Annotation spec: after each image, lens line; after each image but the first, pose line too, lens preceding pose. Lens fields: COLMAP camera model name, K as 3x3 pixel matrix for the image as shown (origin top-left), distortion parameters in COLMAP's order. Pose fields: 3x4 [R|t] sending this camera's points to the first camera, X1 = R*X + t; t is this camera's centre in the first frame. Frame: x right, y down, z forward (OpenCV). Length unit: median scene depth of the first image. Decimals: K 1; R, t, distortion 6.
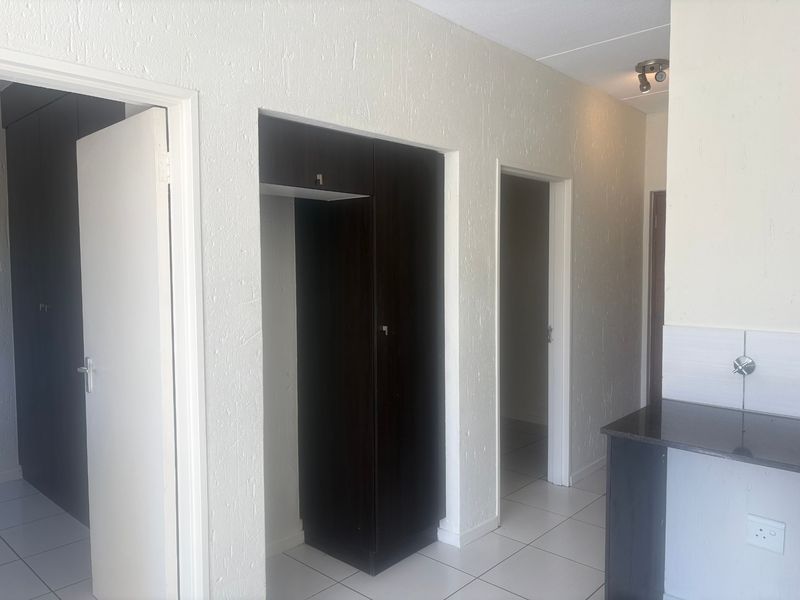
lens RADIAL K [[603.8, 0, 400.0], [0, 603.8, 300.0], [0, 0, 1]] dist [0.010160, -0.002398]
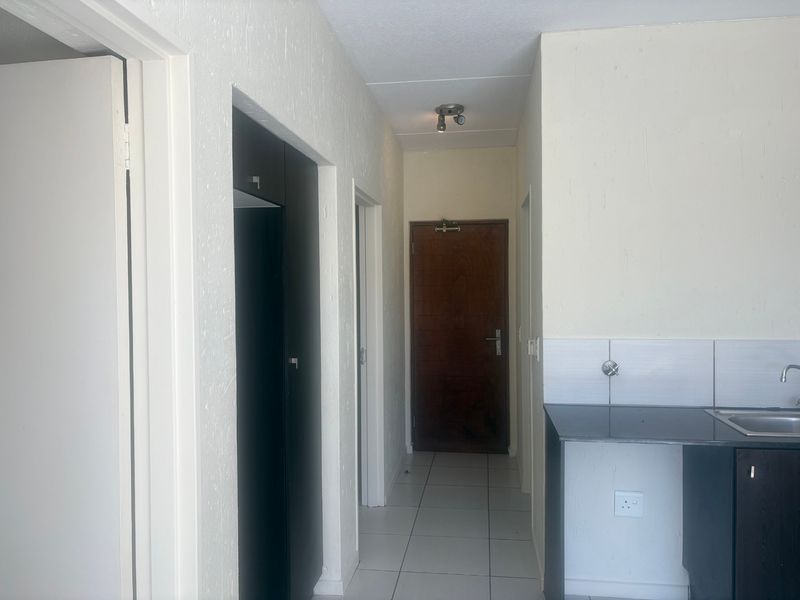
lens RADIAL K [[603.8, 0, 400.0], [0, 603.8, 300.0], [0, 0, 1]] dist [0.010160, -0.002398]
pose [[0.822828, -0.016116, 0.568063, -0.438428], [0.040338, 0.998733, -0.030096, -0.008340], [-0.566858, 0.047678, 0.822435, 0.221451]]
